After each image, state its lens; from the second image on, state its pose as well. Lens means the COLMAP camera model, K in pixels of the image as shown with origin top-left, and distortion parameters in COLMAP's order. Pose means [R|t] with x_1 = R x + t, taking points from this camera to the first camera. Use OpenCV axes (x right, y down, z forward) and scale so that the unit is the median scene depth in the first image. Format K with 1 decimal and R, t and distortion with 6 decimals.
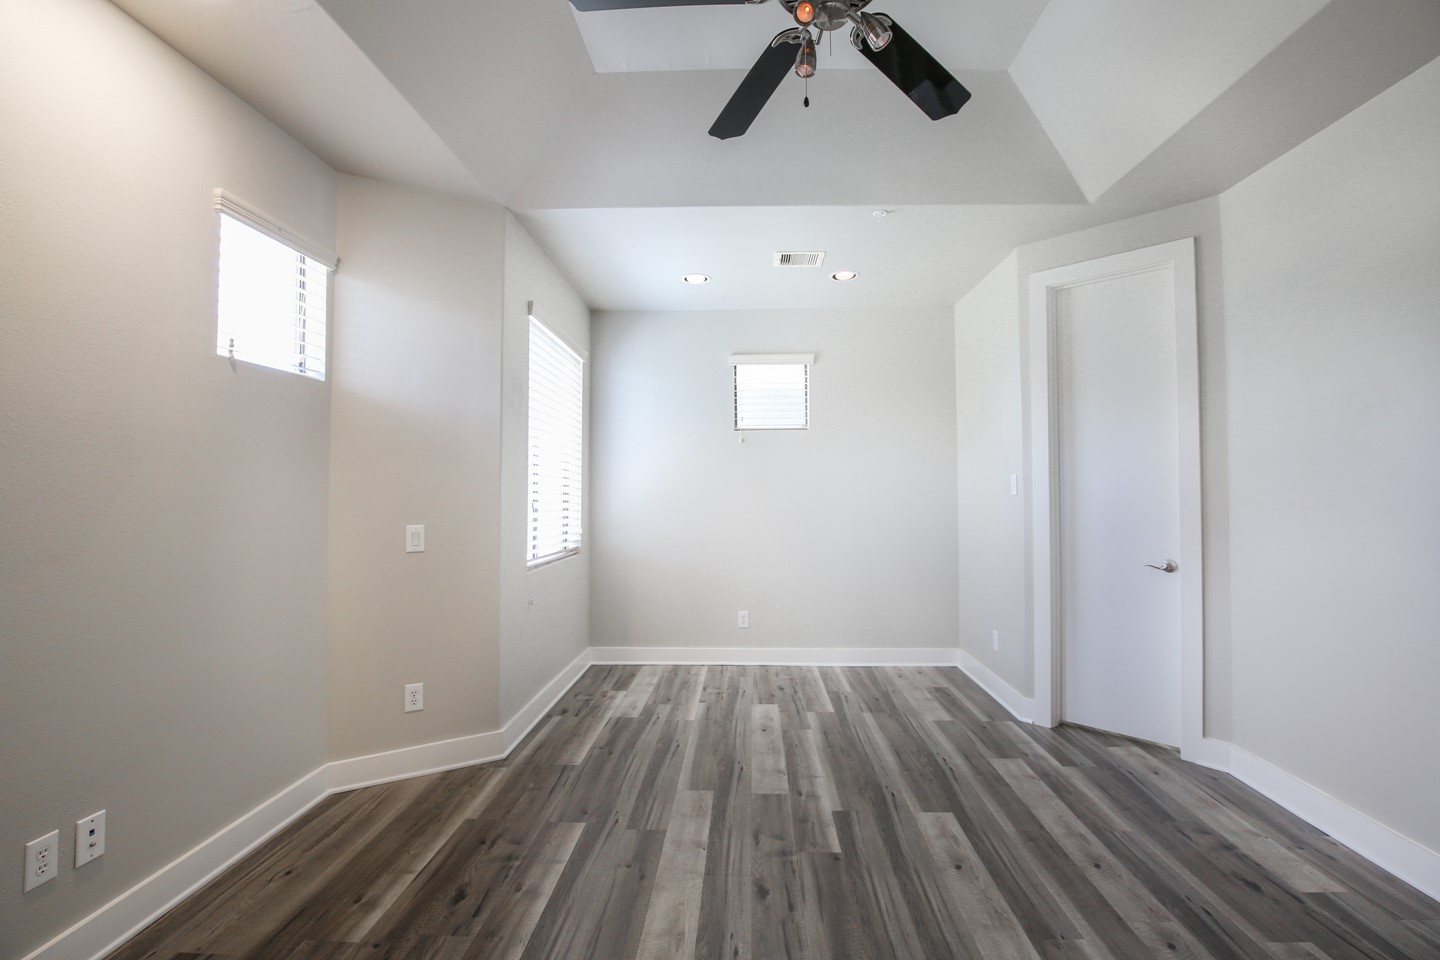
lens RADIAL K [[680.7, 0, 728.0], [0, 680.7, 480.8], [0, 0, 1]] dist [-0.029134, 0.007189]
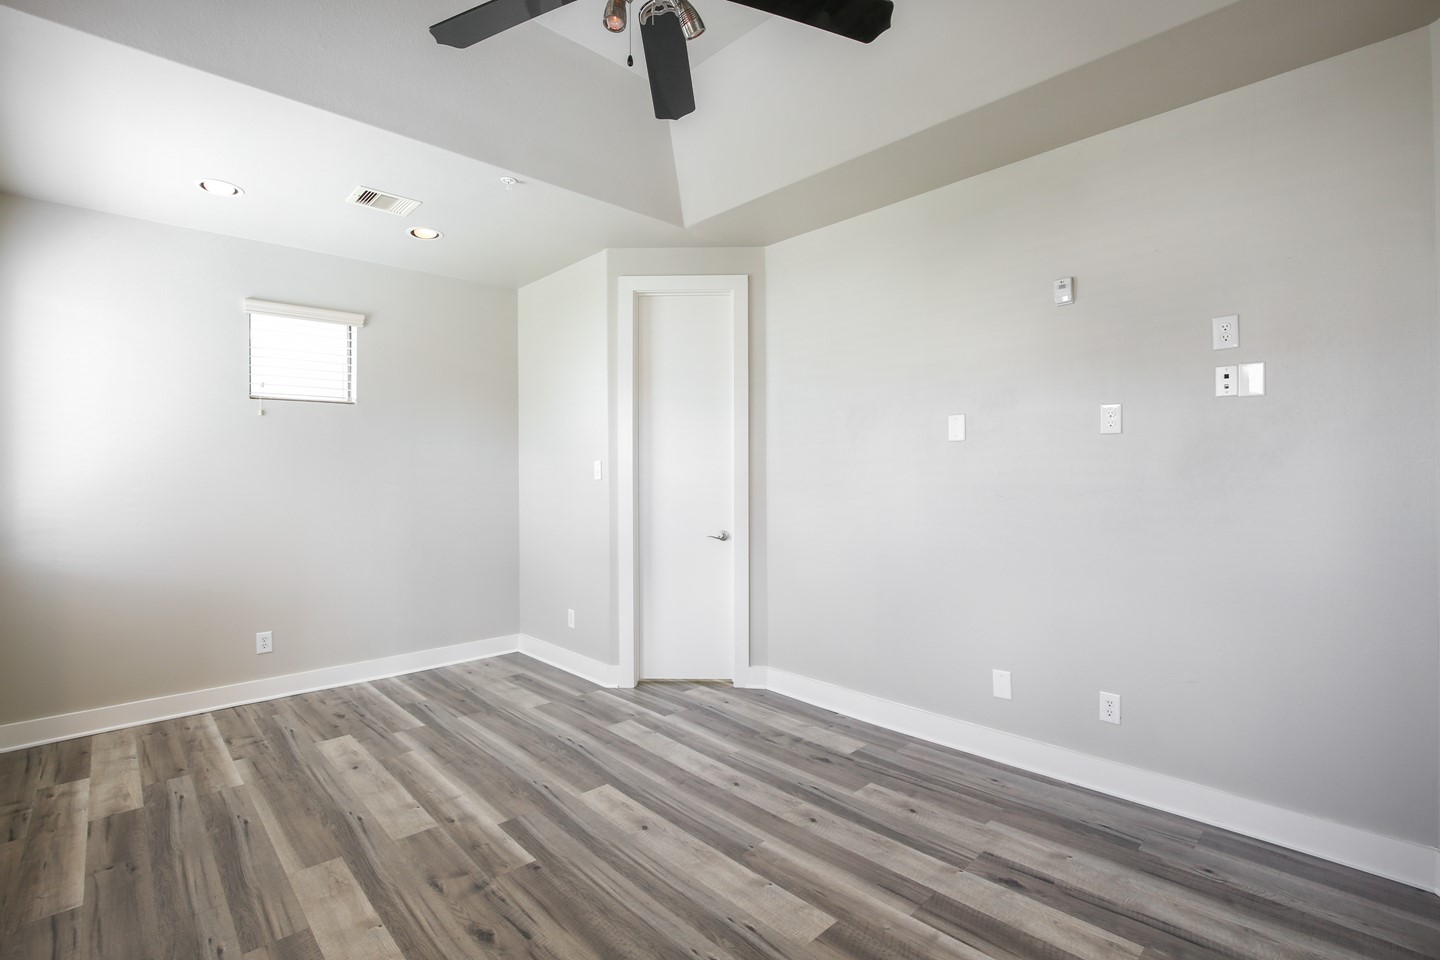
lens RADIAL K [[680.7, 0, 728.0], [0, 680.7, 480.8], [0, 0, 1]] dist [-0.029134, 0.007189]
pose [[0.687260, -0.008799, 0.726358, -0.261192], [-0.006446, 0.999813, 0.018211, 0.002173], [-0.726383, -0.017198, 0.687075, 0.135043]]
